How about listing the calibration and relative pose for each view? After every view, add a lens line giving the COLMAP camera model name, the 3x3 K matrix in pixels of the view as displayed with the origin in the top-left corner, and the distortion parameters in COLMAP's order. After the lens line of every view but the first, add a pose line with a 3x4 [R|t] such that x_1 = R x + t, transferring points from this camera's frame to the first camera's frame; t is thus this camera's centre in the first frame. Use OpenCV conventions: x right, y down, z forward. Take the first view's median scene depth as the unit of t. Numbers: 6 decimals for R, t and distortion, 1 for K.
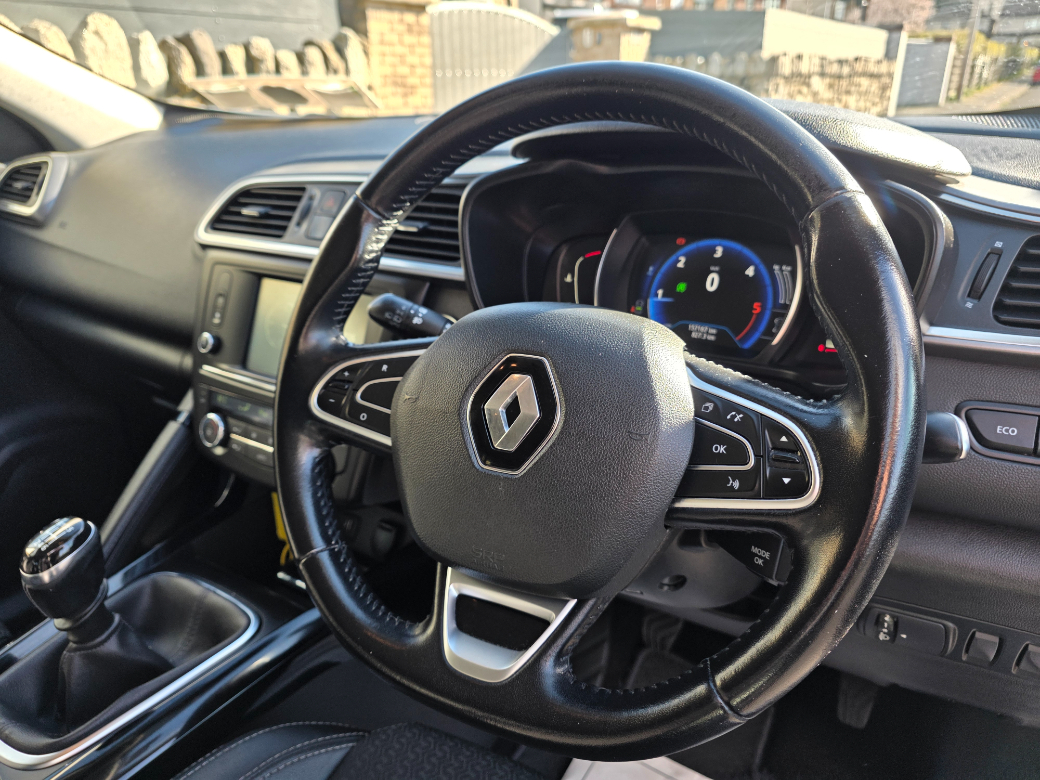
lens RADIAL K [[706.2, 0, 518.4], [0, 706.2, 392.7], [0, 0, 1]] dist [-0.007892, -0.002617]
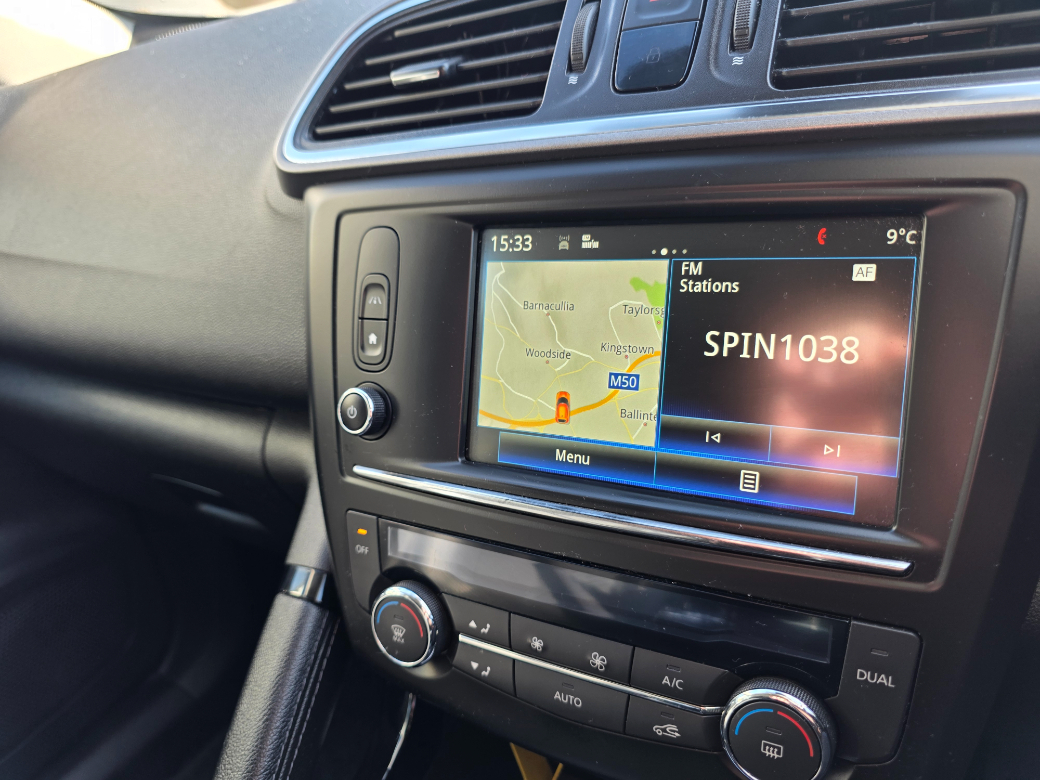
lens RADIAL K [[704.0, 0, 526.0], [0, 704.0, 385.5], [0, 0, 1]] dist [-0.001208, -0.001786]
pose [[0.990982, -0.132805, 0.017831, -0.352068], [0.132501, 0.991033, 0.017244, -0.078717], [-0.019961, -0.014726, 0.999692, 0.601515]]
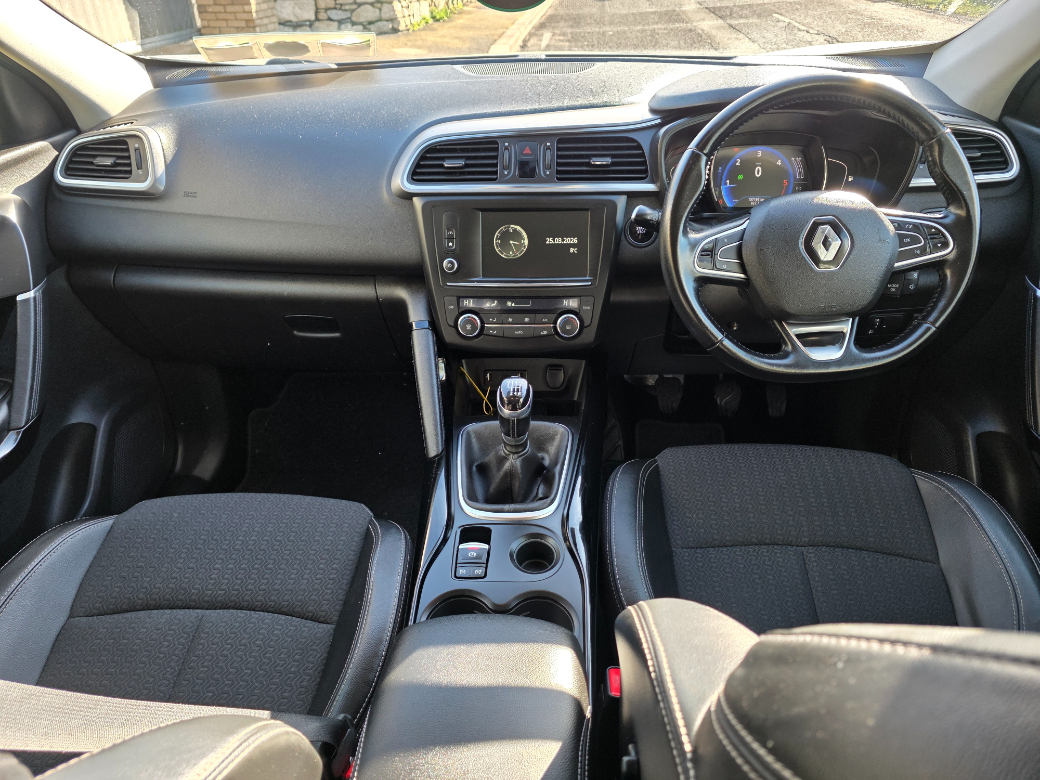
lens RADIAL K [[691.2, 0, 520.5], [0, 691.2, 417.7], [0, 0, 1]] dist [0.003583, 0.001173]
pose [[0.875778, -0.276725, 0.395519, -0.943575], [0.196329, 0.952731, 0.231858, -0.073505], [-0.440984, -0.125404, 0.888711, -0.314234]]
